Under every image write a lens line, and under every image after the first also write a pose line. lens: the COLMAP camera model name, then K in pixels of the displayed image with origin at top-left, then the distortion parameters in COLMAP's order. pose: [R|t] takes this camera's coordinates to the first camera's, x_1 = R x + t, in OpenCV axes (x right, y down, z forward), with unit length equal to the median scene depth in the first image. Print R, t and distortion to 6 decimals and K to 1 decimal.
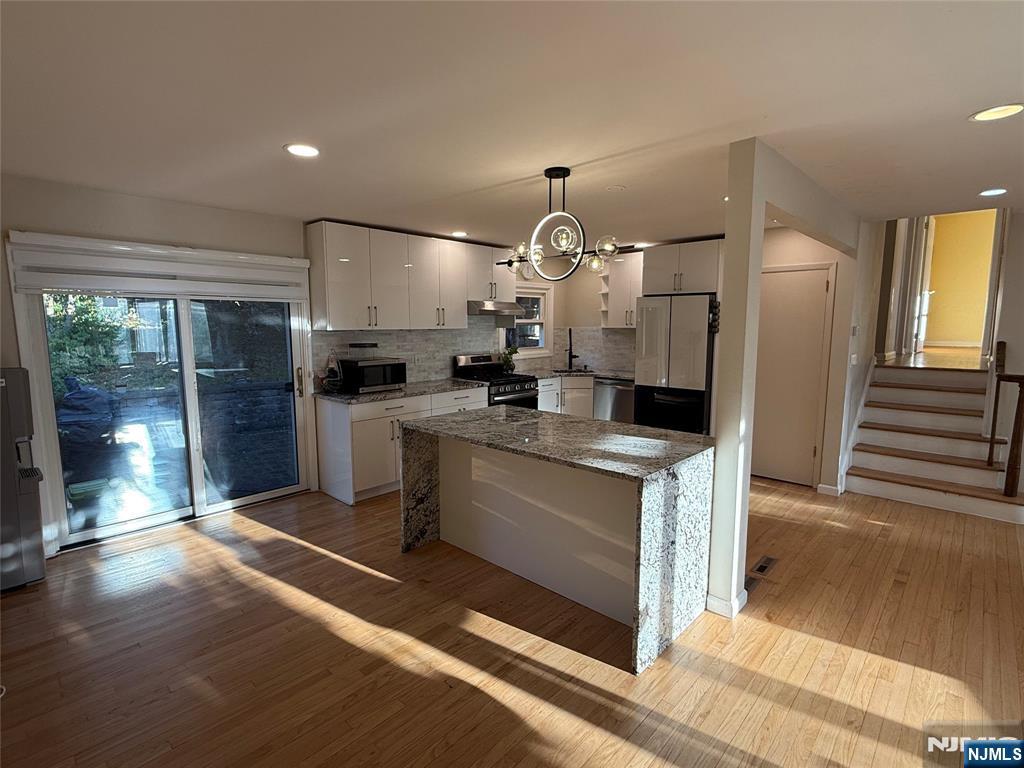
lens RADIAL K [[509.9, 0, 524.3], [0, 509.9, 381.4], [0, 0, 1]] dist [-0.005225, 0.002190]
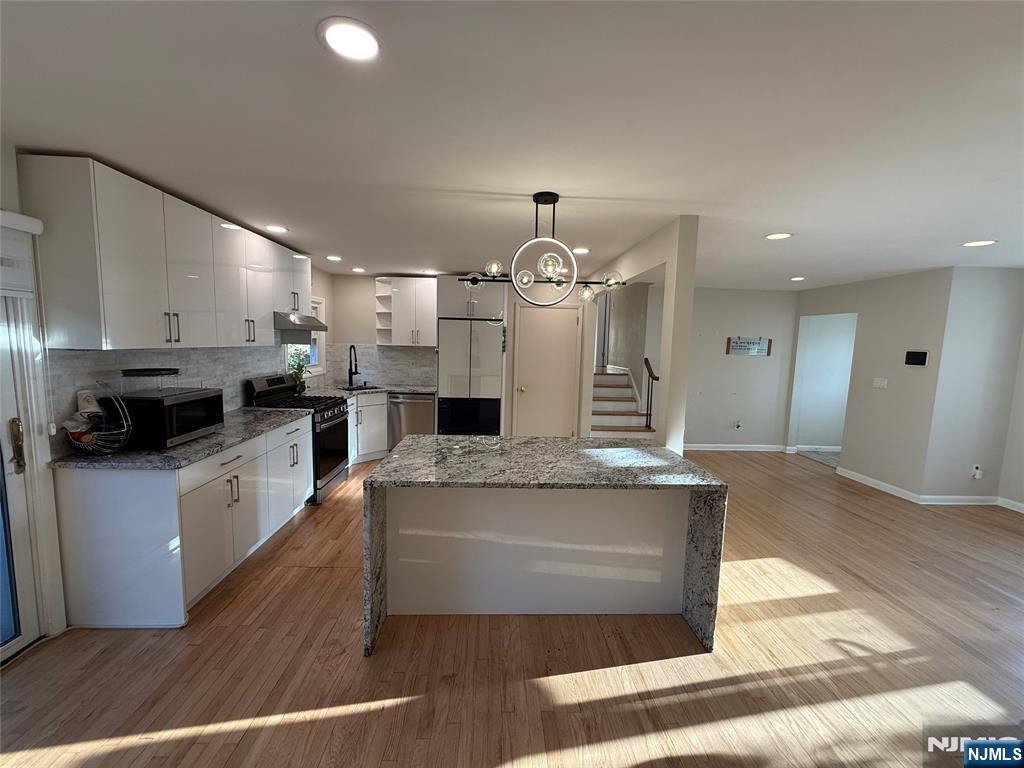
lens RADIAL K [[406.2, 0, 517.0], [0, 406.2, 381.5], [0, 0, 1]] dist [-0.001305, 0.000227]
pose [[0.700733, -0.050471, 0.711636, -0.306570], [0.053691, 0.998396, 0.017940, -0.037249], [-0.711400, 0.025637, 0.702319, 0.268490]]
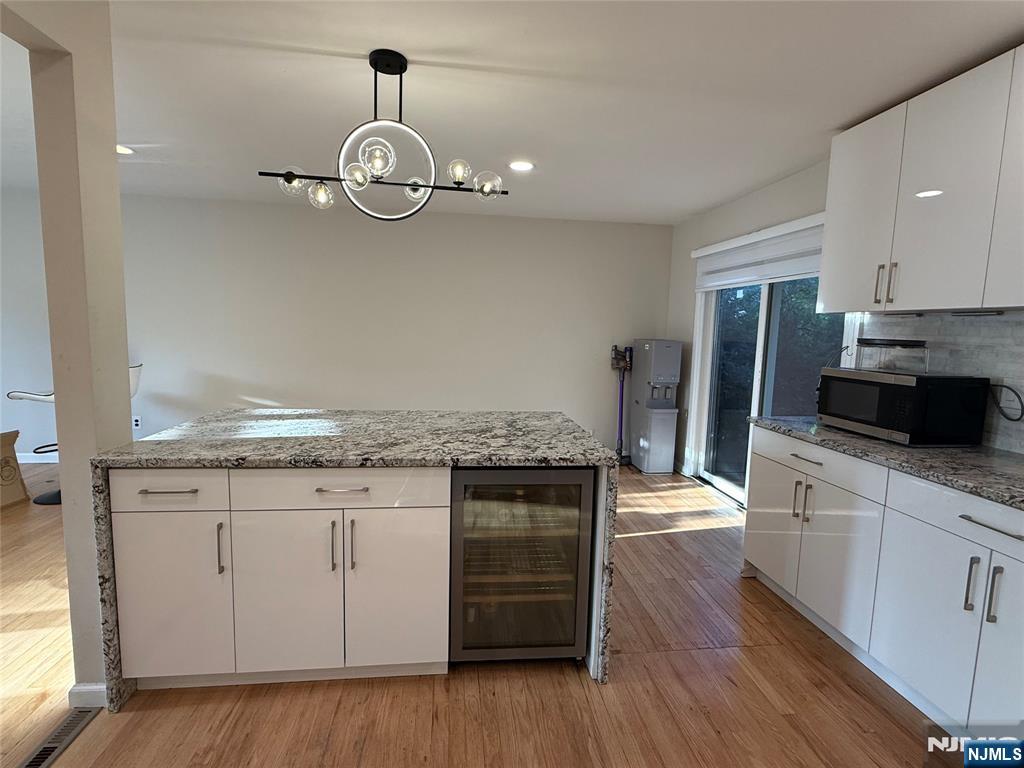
lens RADIAL K [[509.9, 0, 501.1], [0, 509.9, 385.3], [0, 0, 1]] dist [-0.005225, 0.002190]
pose [[-0.677084, 0.062396, -0.733255, 0.270267], [-0.111543, 0.976185, 0.186066, -0.068673], [0.727403, 0.207772, -0.654000, 0.903807]]
